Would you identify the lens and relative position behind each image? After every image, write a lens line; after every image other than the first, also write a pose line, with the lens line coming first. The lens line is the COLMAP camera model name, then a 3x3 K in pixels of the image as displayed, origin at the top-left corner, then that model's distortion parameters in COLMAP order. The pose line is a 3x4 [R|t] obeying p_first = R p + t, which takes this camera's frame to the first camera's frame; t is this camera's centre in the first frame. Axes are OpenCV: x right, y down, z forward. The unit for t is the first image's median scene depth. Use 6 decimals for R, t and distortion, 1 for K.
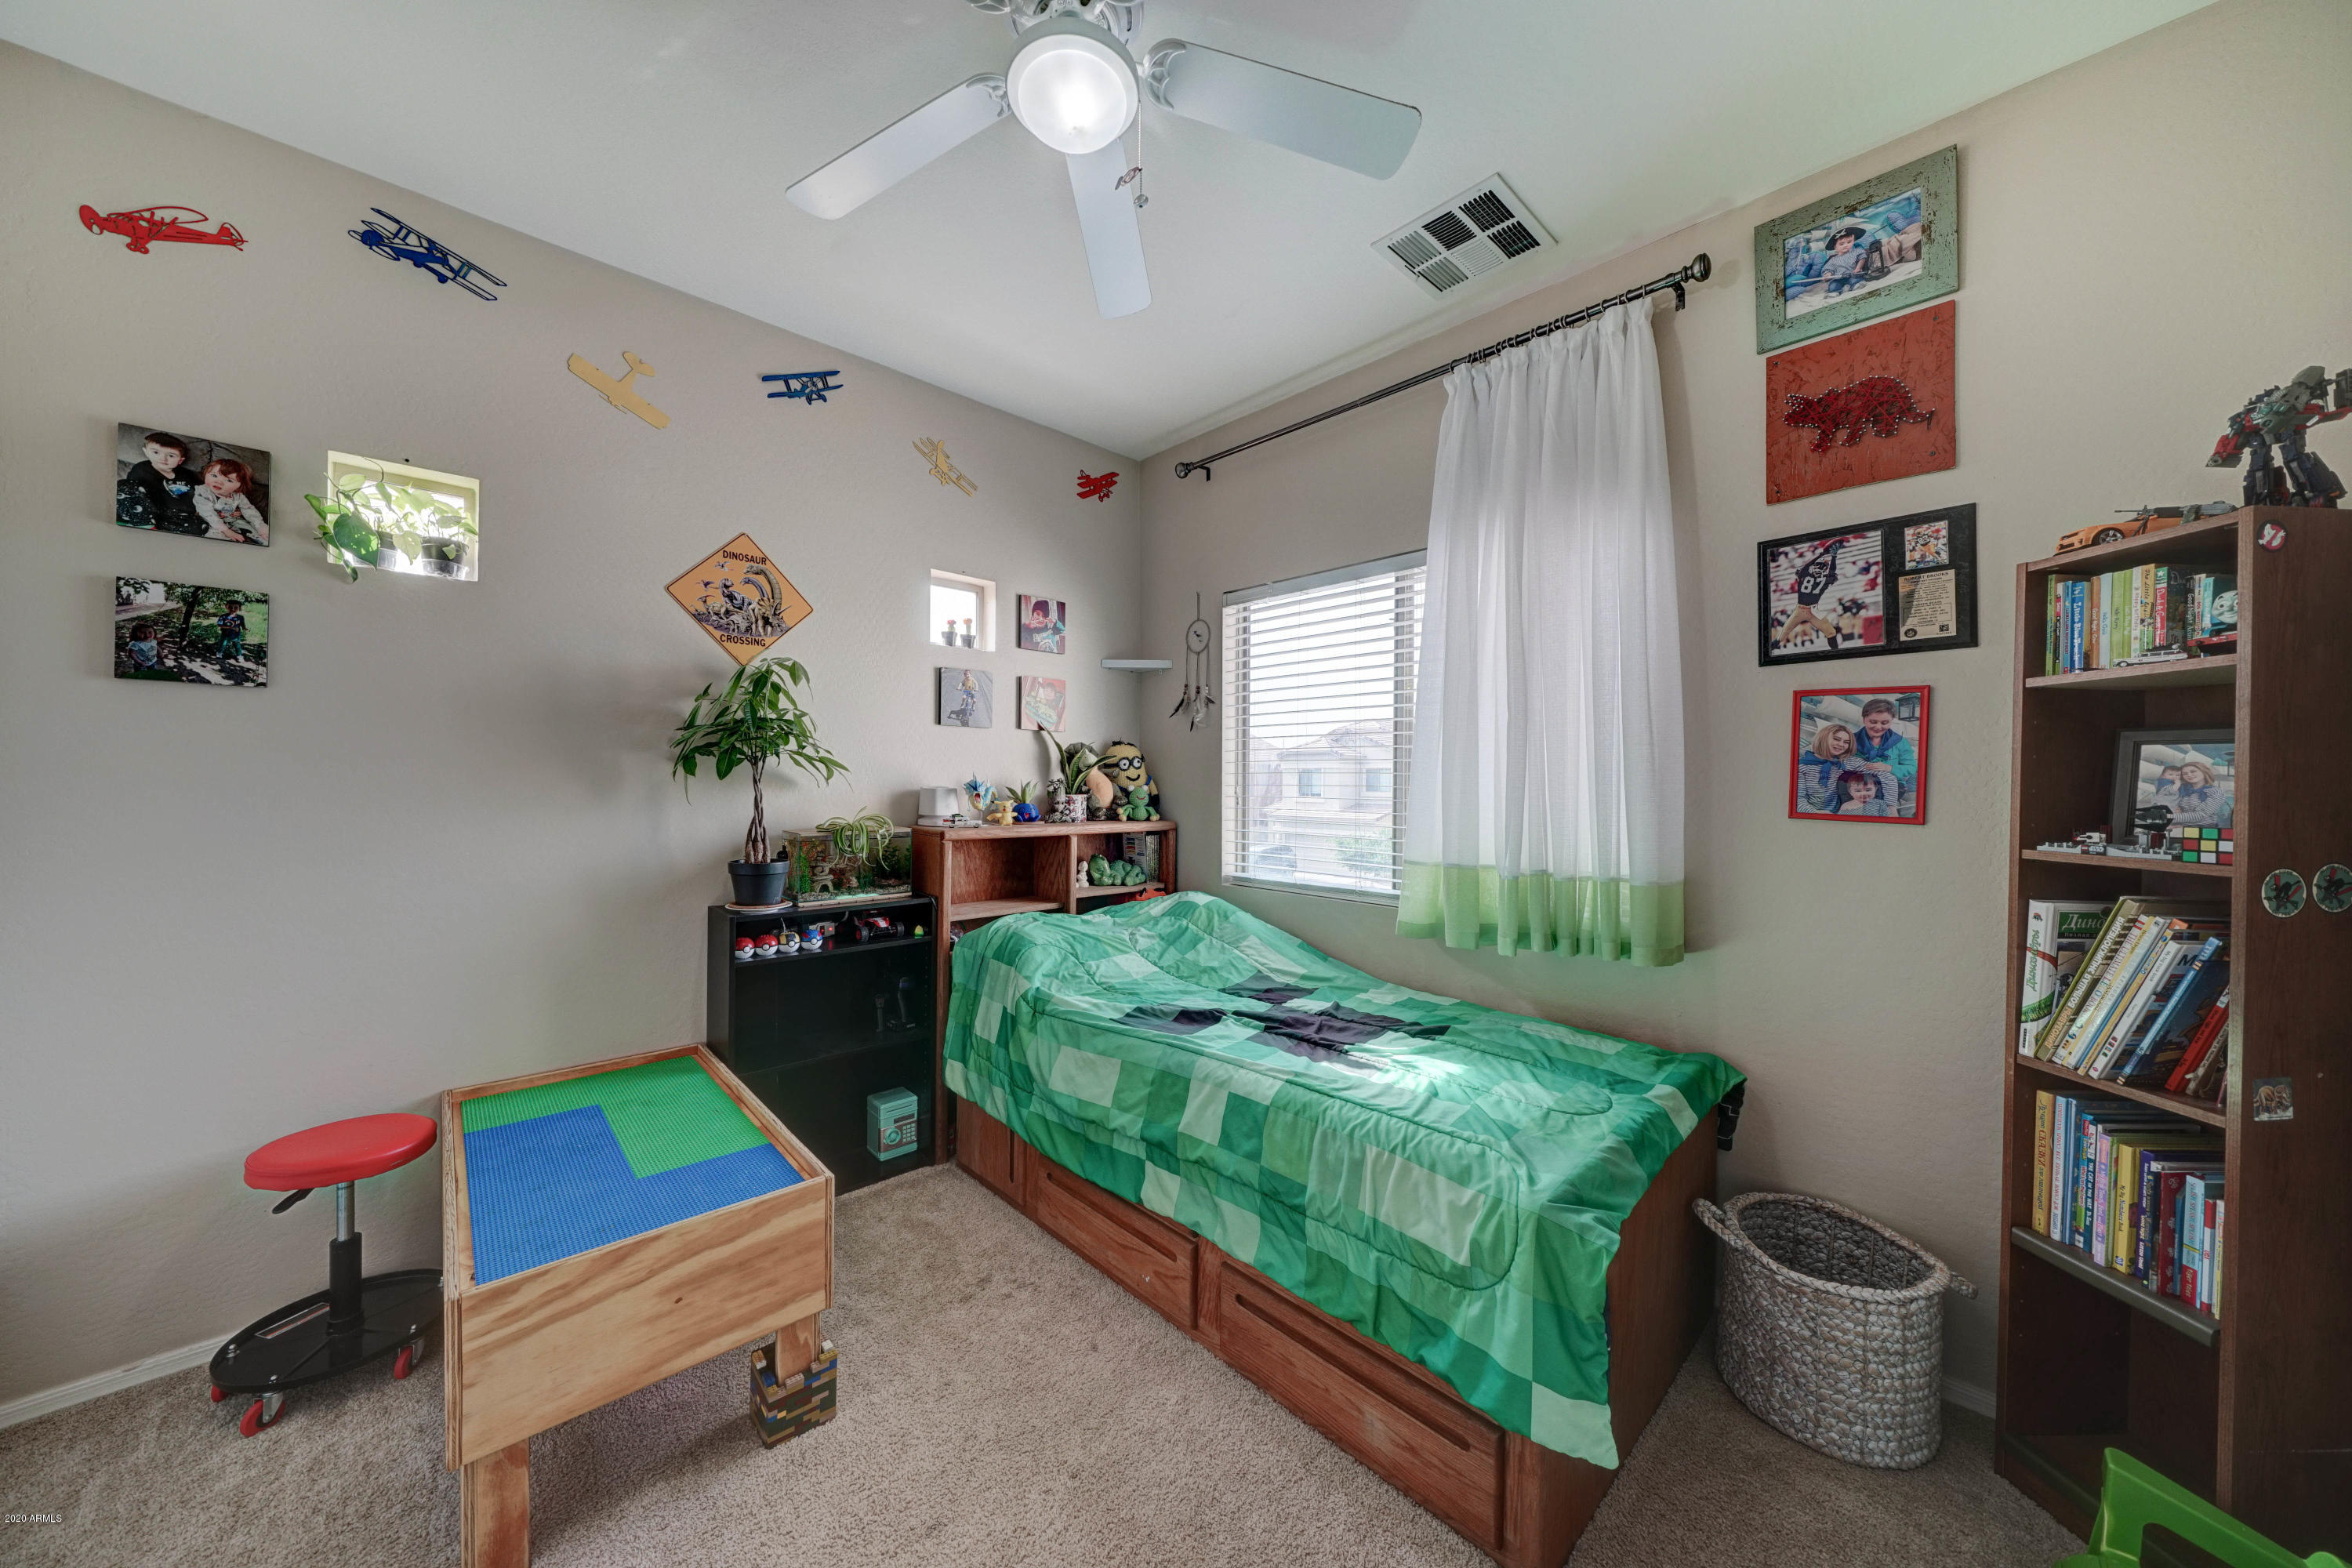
lens RADIAL K [[804.4, 0, 1177.8], [0, 804.4, 785.7], [0, 0, 1]] dist [-0.002455, -0.000379]
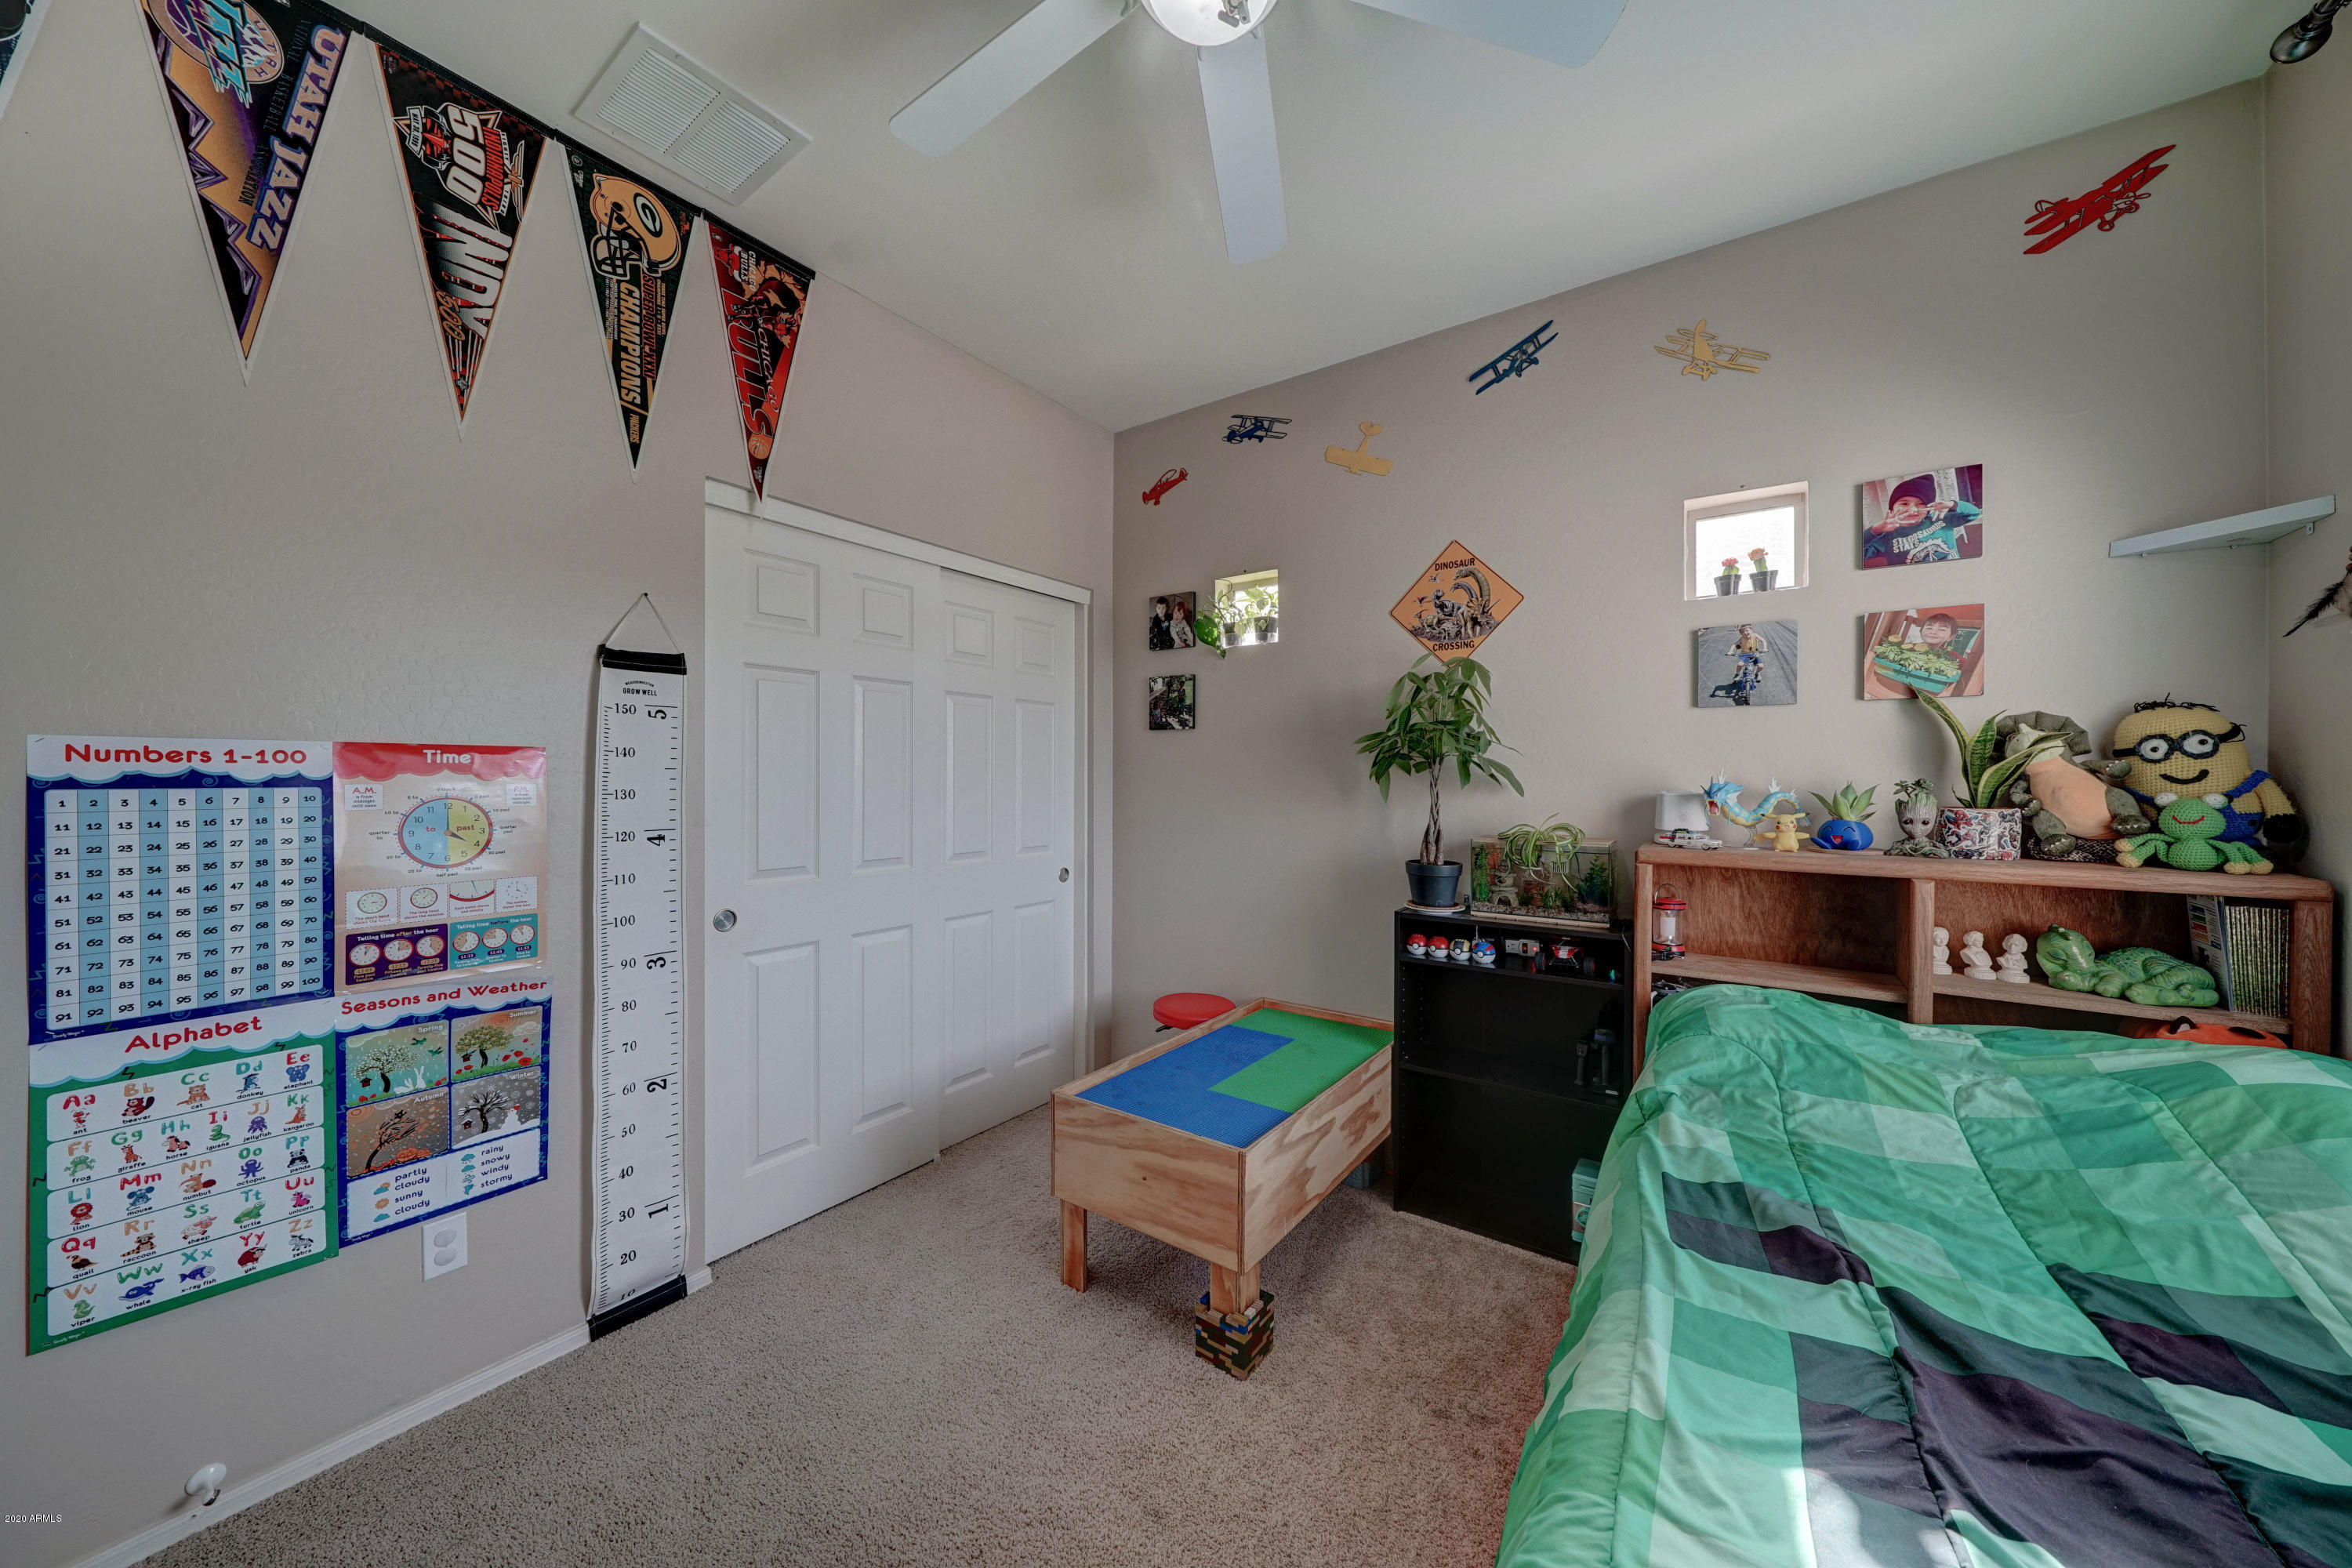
lens RADIAL K [[804.4, 0, 1176.8], [0, 804.4, 785.0], [0, 0, 1]] dist [-0.002455, -0.000379]
pose [[0.192127, 0.000581, -0.981370, 0.390745], [-0.007691, 0.999970, -0.000914, -0.000739], [0.981340, 0.007723, 0.192126, 0.458469]]
